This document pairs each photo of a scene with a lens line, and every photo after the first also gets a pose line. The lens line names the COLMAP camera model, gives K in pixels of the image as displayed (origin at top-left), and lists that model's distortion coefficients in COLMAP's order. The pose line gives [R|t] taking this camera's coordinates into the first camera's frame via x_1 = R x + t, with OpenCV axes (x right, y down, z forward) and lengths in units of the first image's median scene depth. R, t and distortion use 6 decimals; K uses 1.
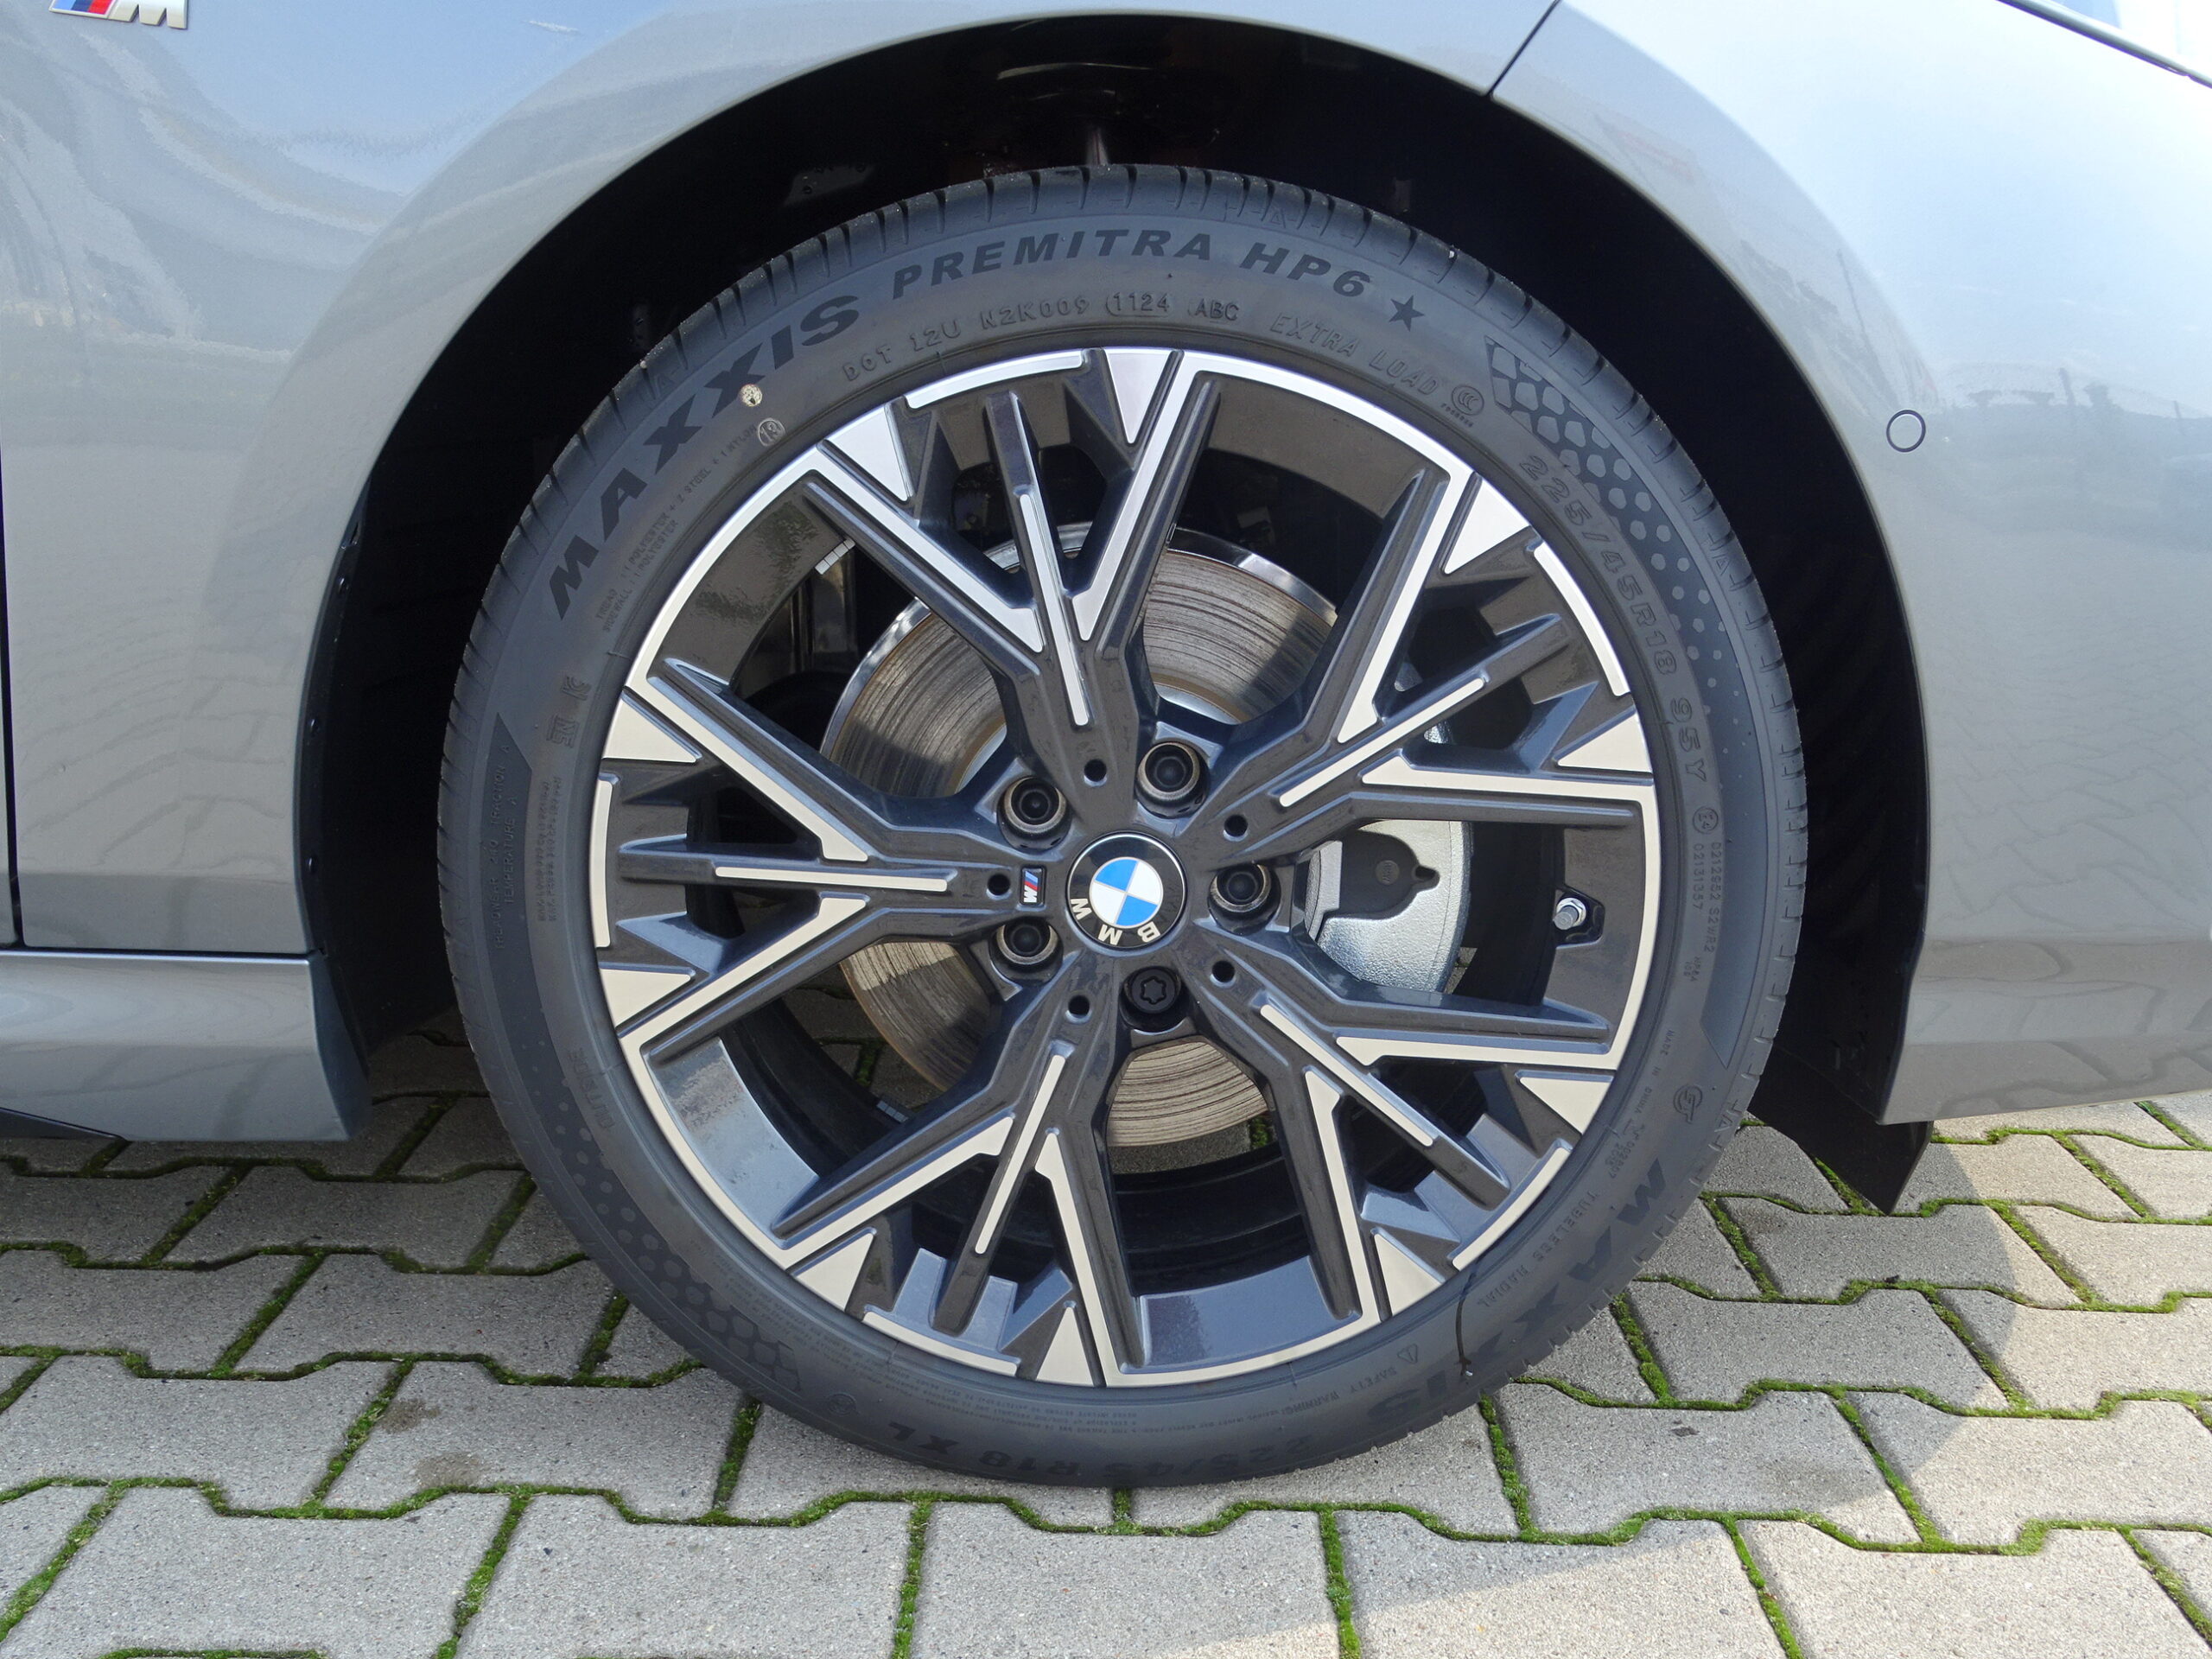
lens RADIAL K [[2177.5, 0, 1100.9], [0, 2177.5, 831.0], [0, 0, 1]] dist [0.007199, 0.000000]
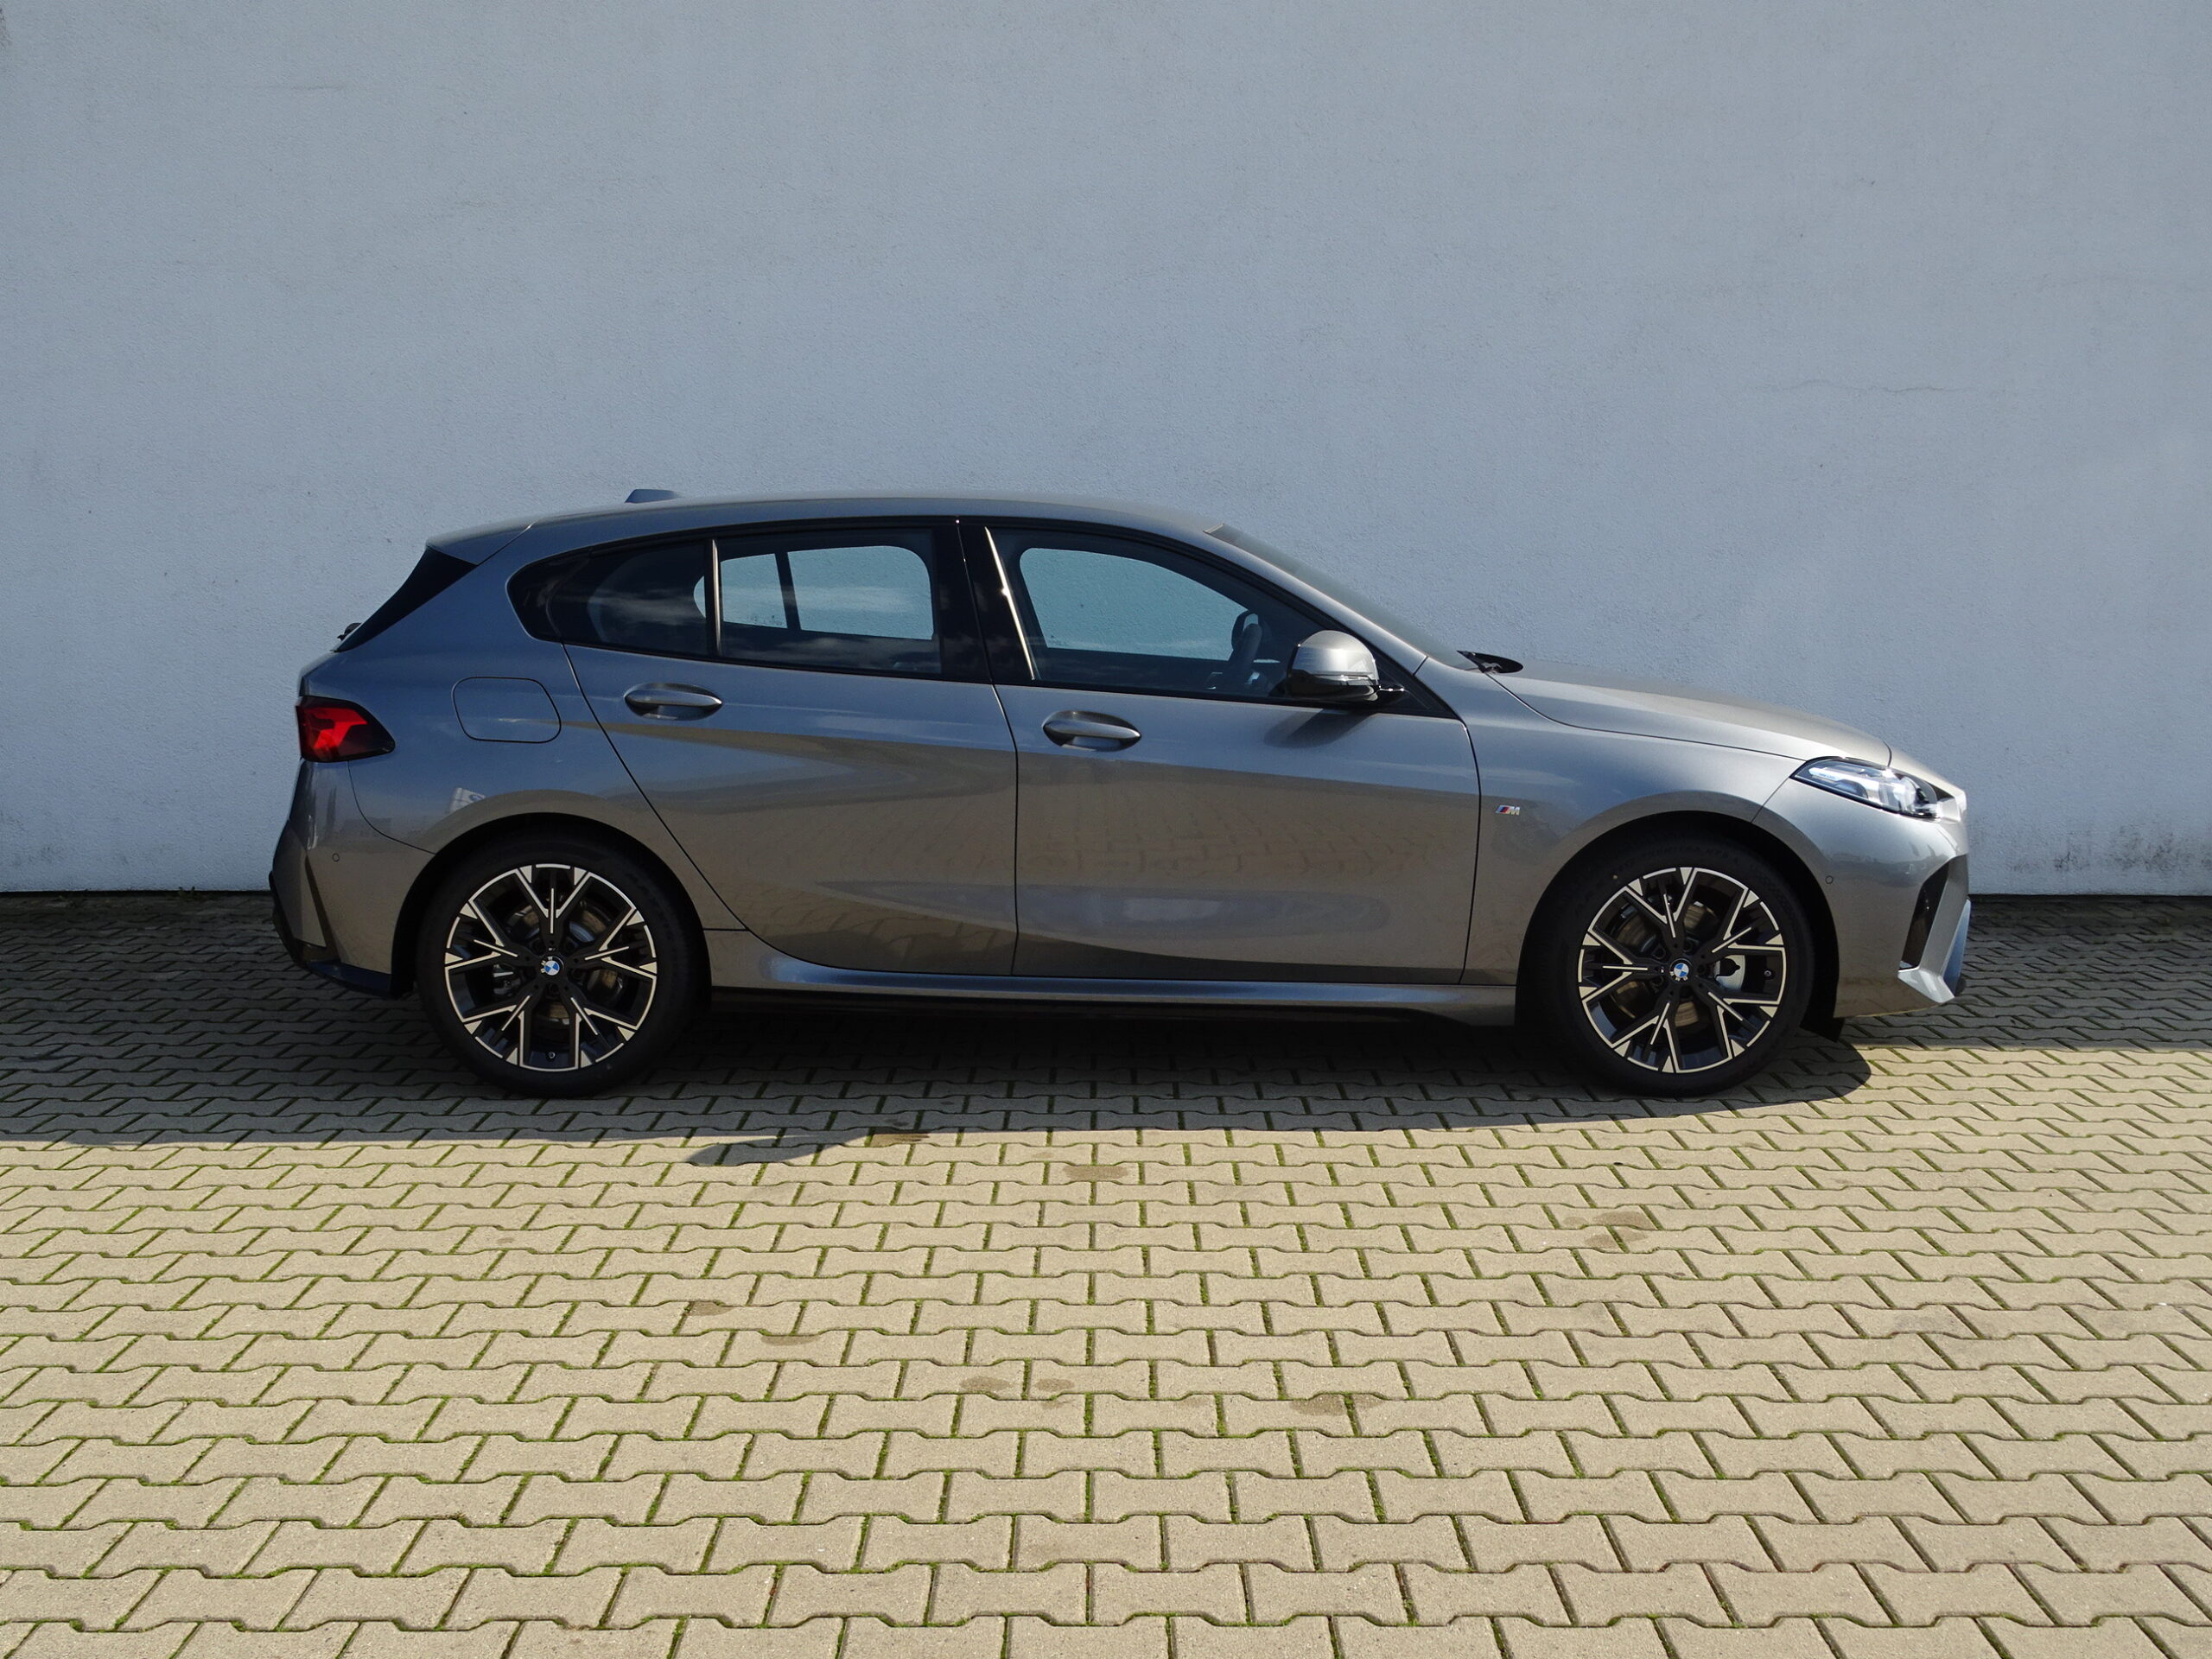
lens RADIAL K [[2177.5, 0, 1109.8], [0, 2177.5, 833.4], [0, 0, 1]] dist [0.007199, 0.000000]
pose [[0.999825, -0.015525, 0.010478, -1.362785], [0.016526, 0.994501, -0.103418, 0.212724], [-0.008815, 0.103573, 0.994583, -4.055261]]
